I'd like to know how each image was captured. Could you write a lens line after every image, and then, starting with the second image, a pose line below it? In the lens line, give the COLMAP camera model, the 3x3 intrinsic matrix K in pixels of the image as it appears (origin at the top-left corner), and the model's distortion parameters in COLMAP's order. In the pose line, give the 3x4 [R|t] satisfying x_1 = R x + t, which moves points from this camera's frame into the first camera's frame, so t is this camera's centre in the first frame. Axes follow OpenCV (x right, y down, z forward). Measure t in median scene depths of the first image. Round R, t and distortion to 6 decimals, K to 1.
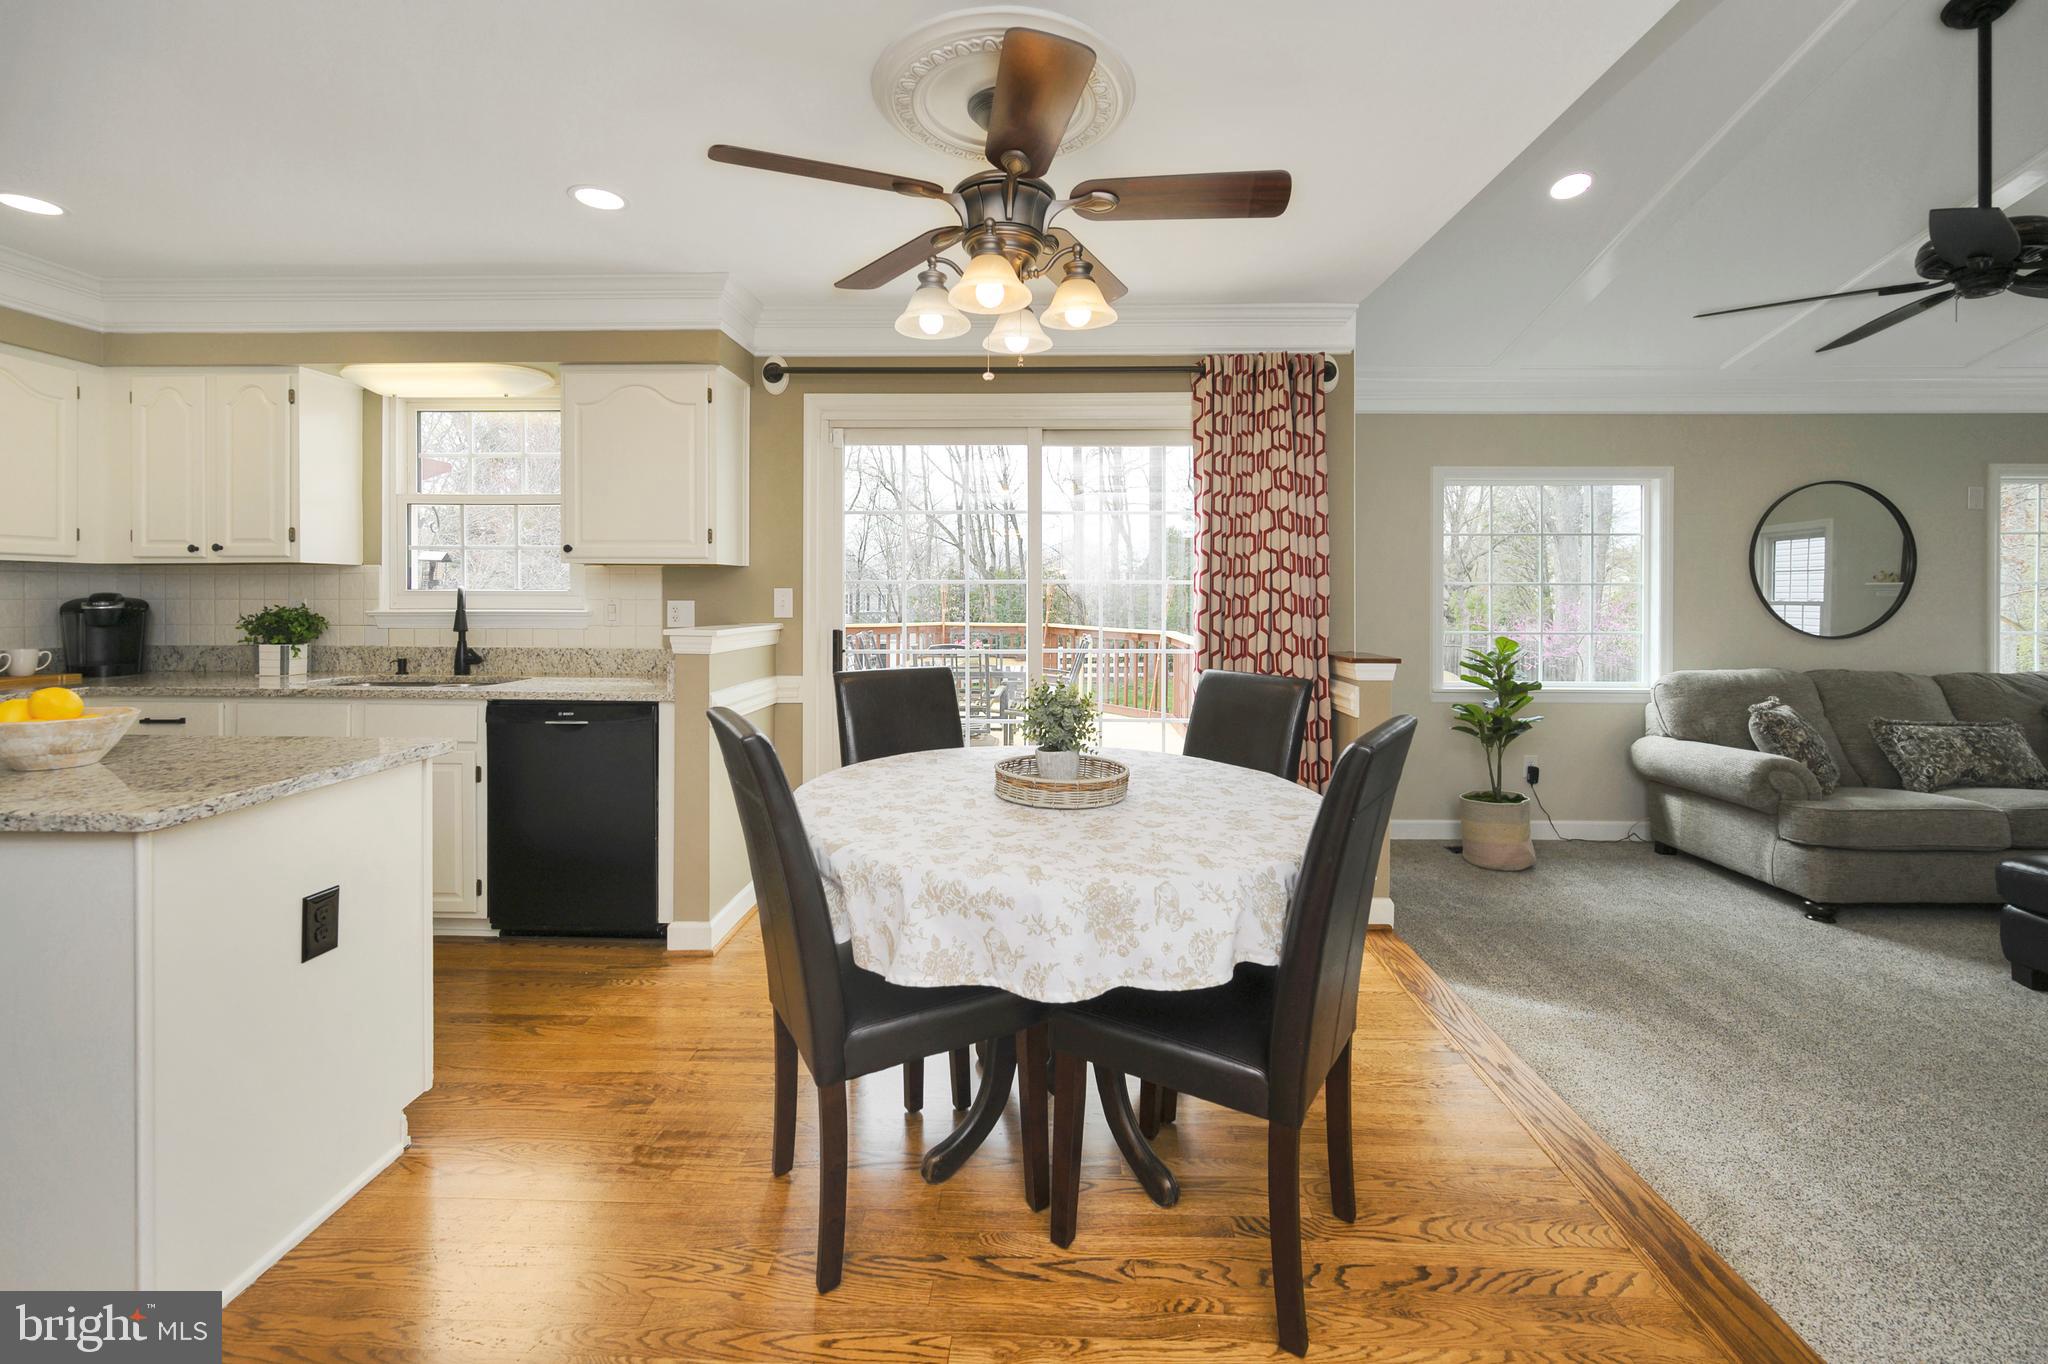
lens RADIAL K [[859.9, 0, 1040.9], [0, 859.9, 592.2], [0, 0, 1]] dist [-0.000357, -0.001040]
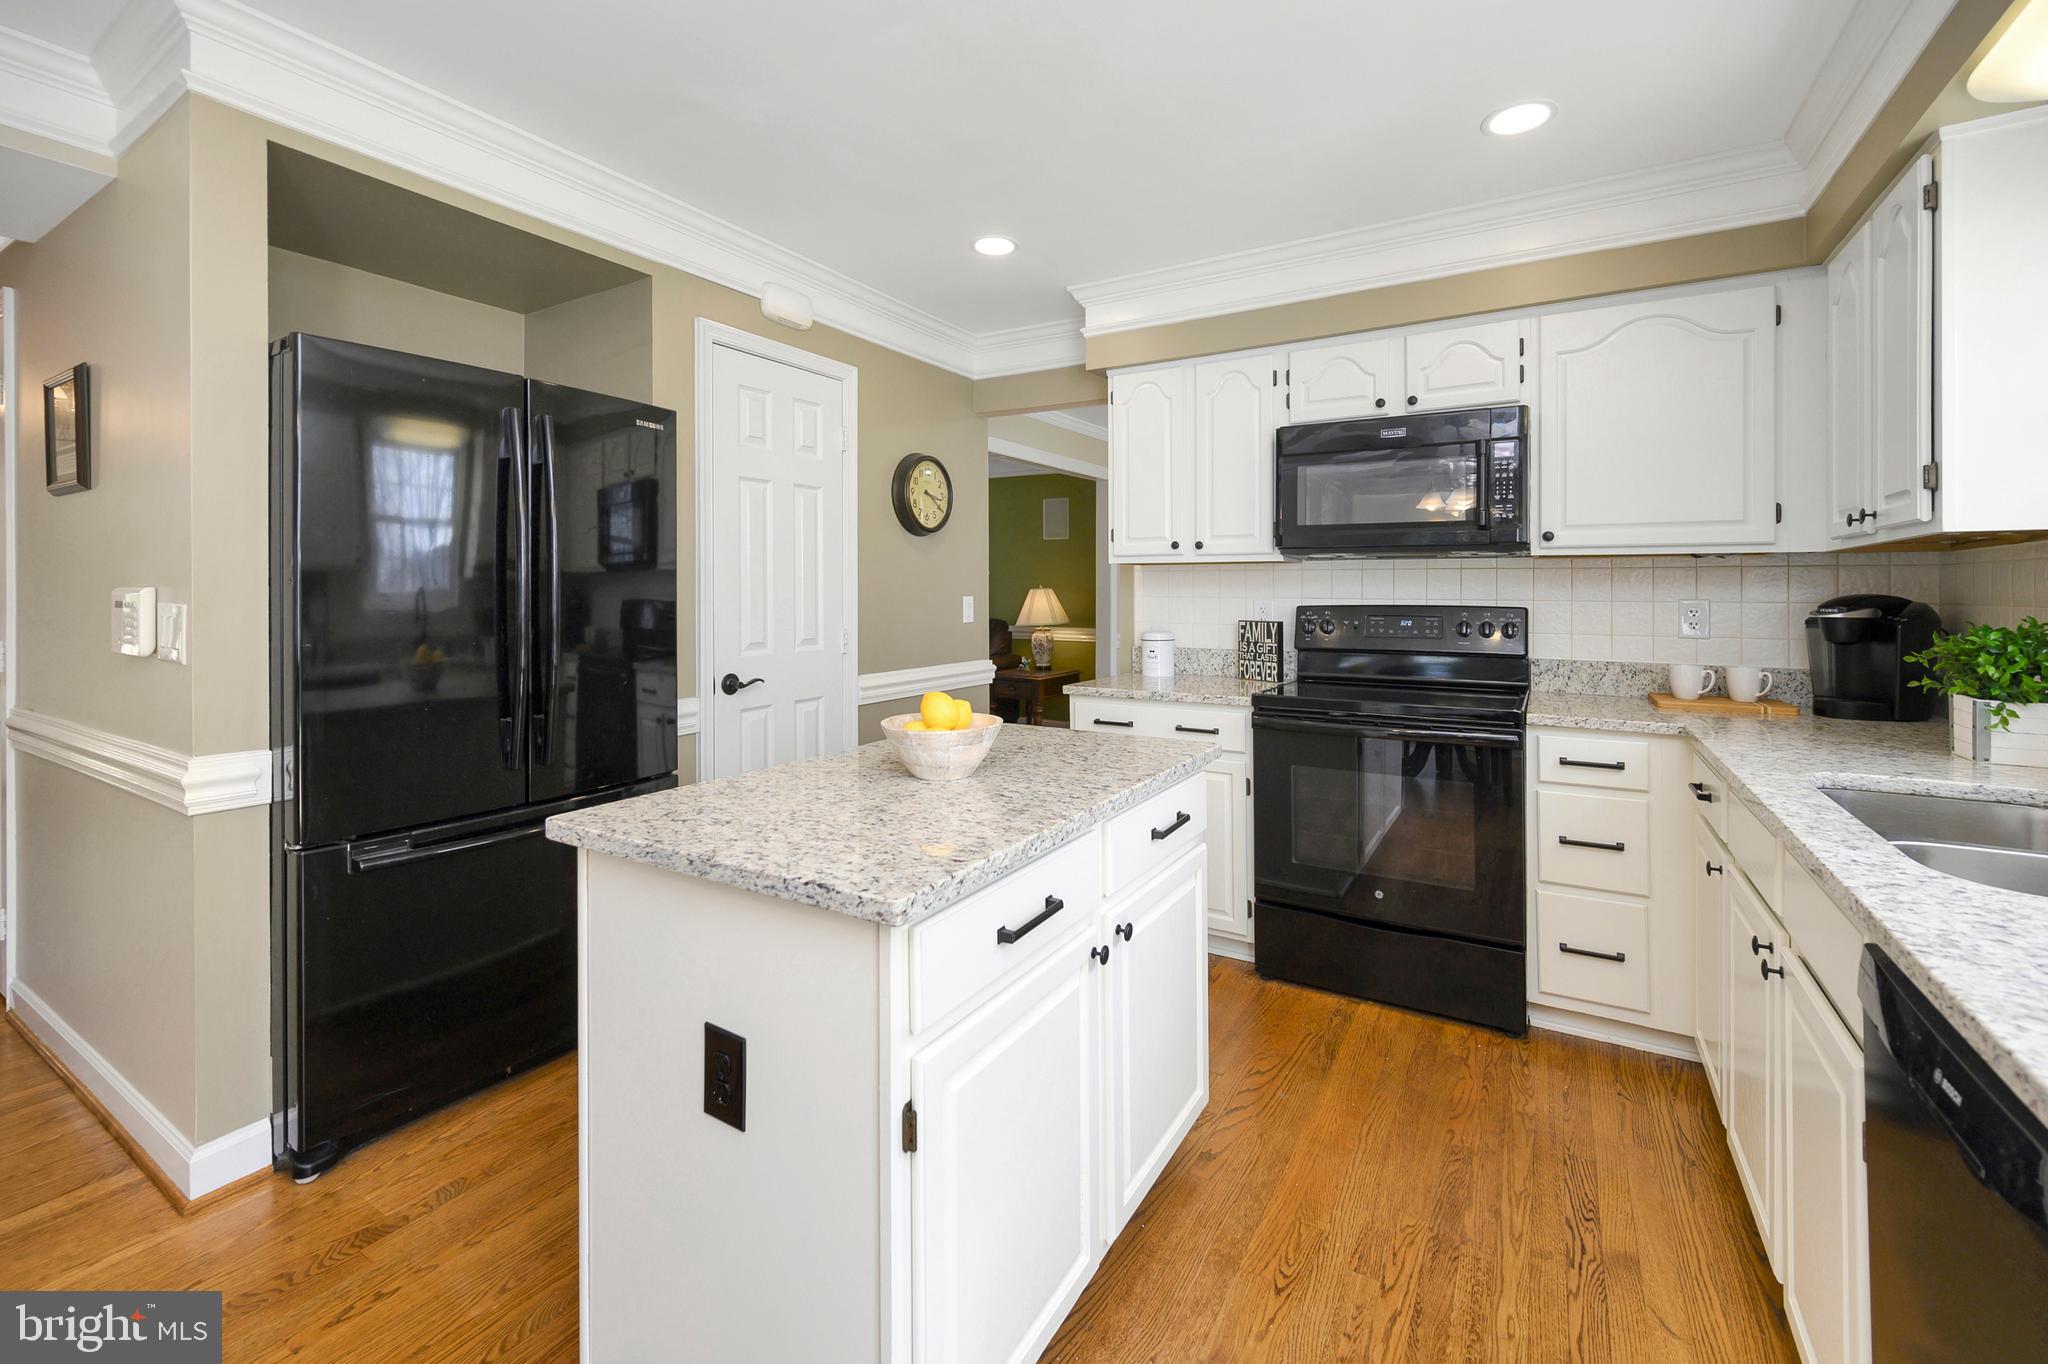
lens RADIAL K [[859.9, 0, 1038.3], [0, 859.9, 604.4], [0, 0, 1]] dist [-0.000357, -0.001040]
pose [[-0.490504, 0.010909, -0.871371, -0.180920], [-0.001158, 0.999913, 0.013169, 0.000219], [0.871438, 0.007468, -0.490448, 0.765825]]
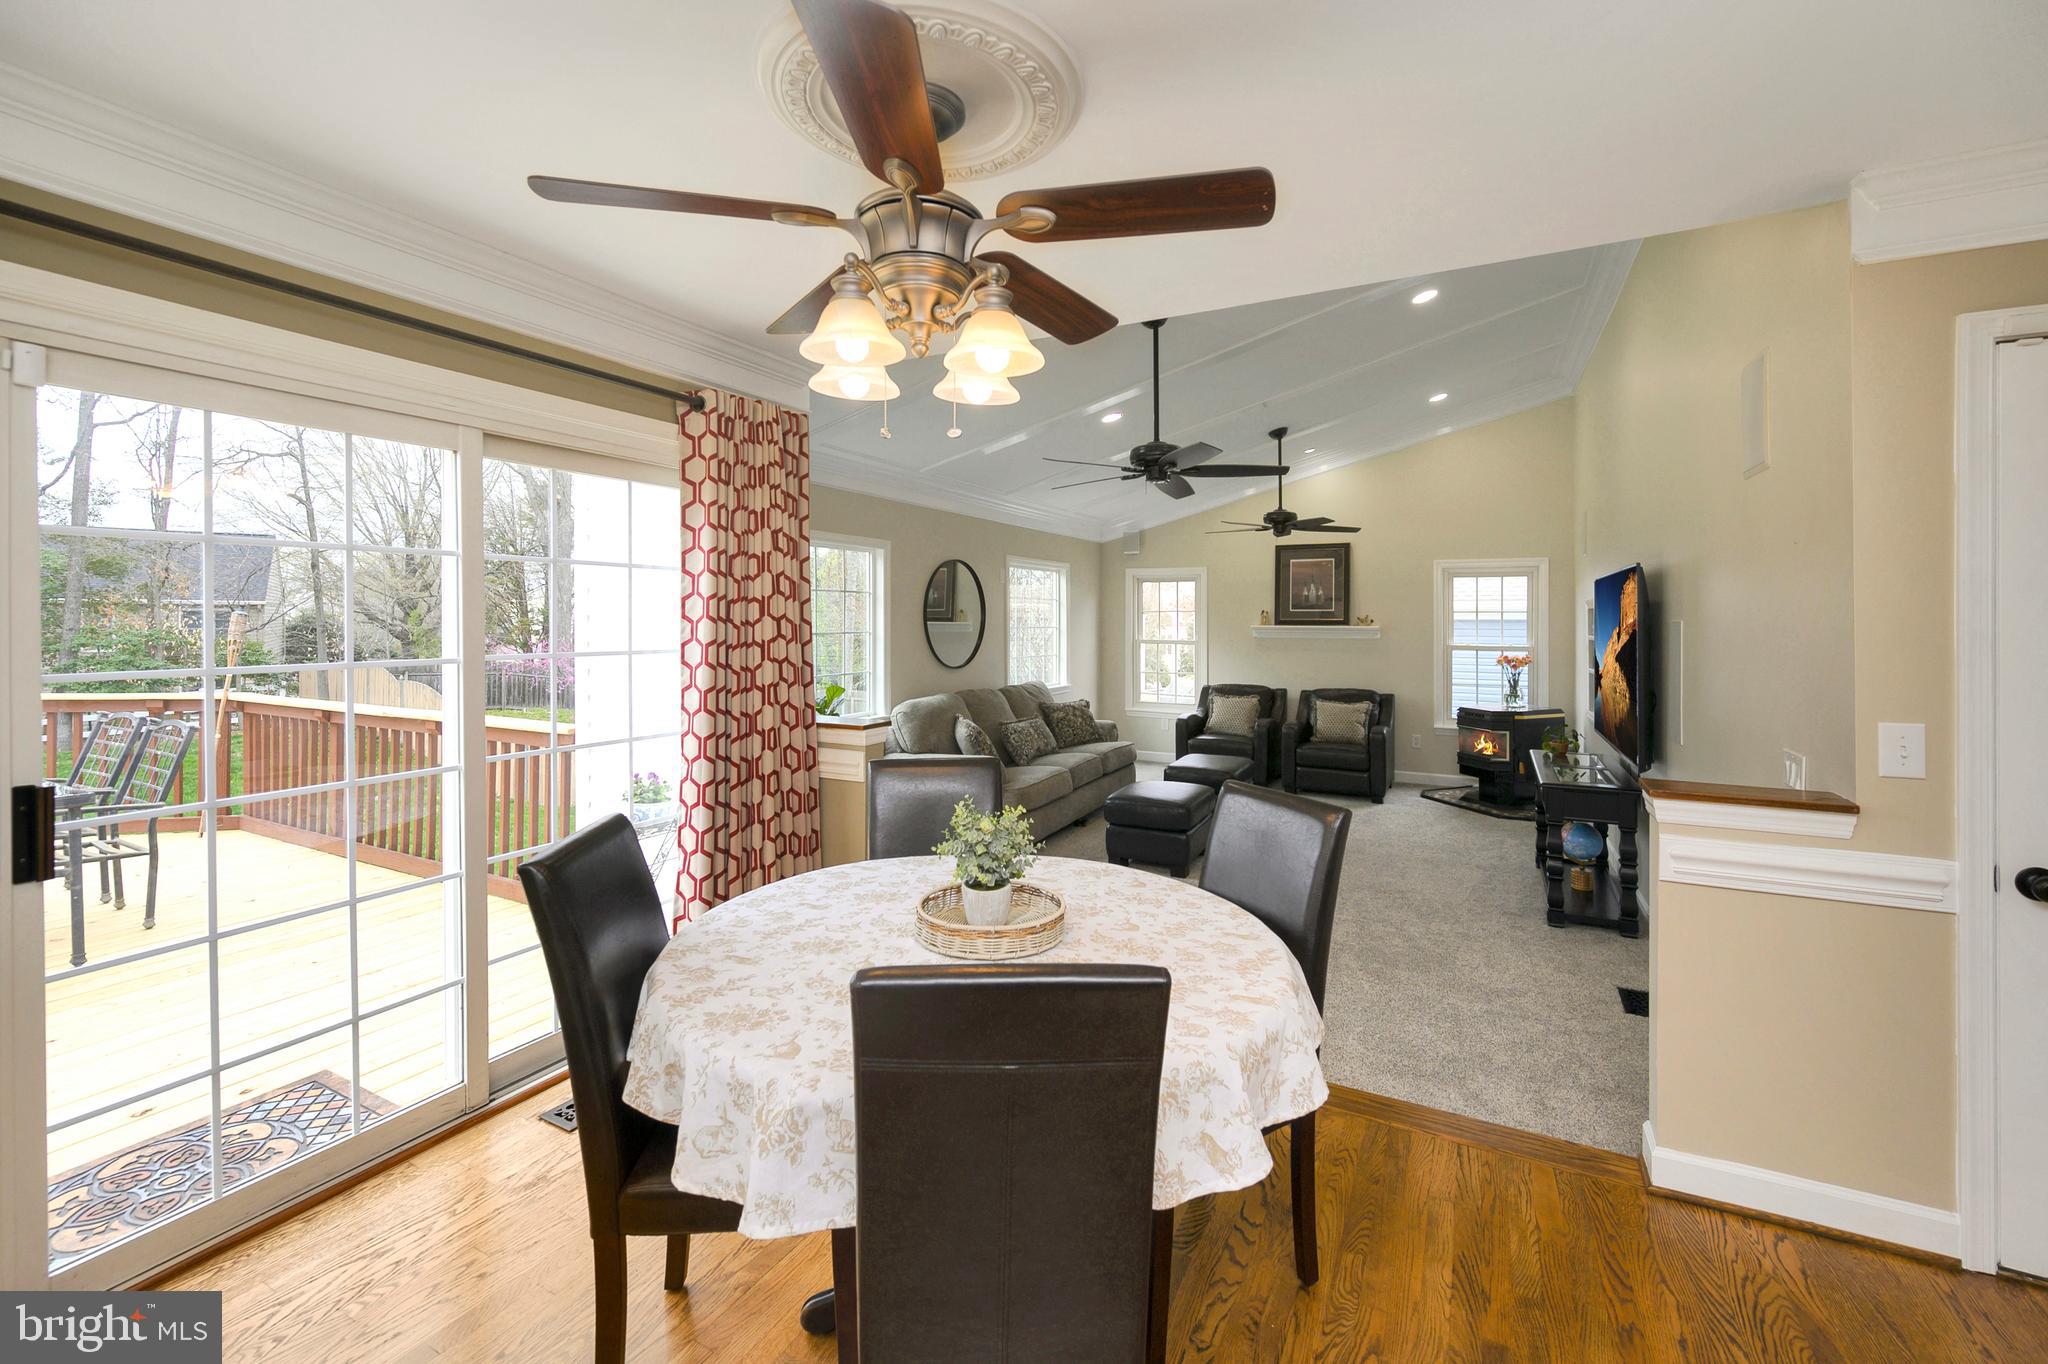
lens RADIAL K [[859.9, 0, 1019.7], [0, 859.9, 616.8], [0, 0, 1]] dist [-0.000357, -0.001040]
pose [[0.455867, -0.001616, 0.890047, -0.431953], [-0.005720, 0.999972, 0.004745, -0.054792], [-0.890030, -0.007254, 0.455845, 0.337011]]
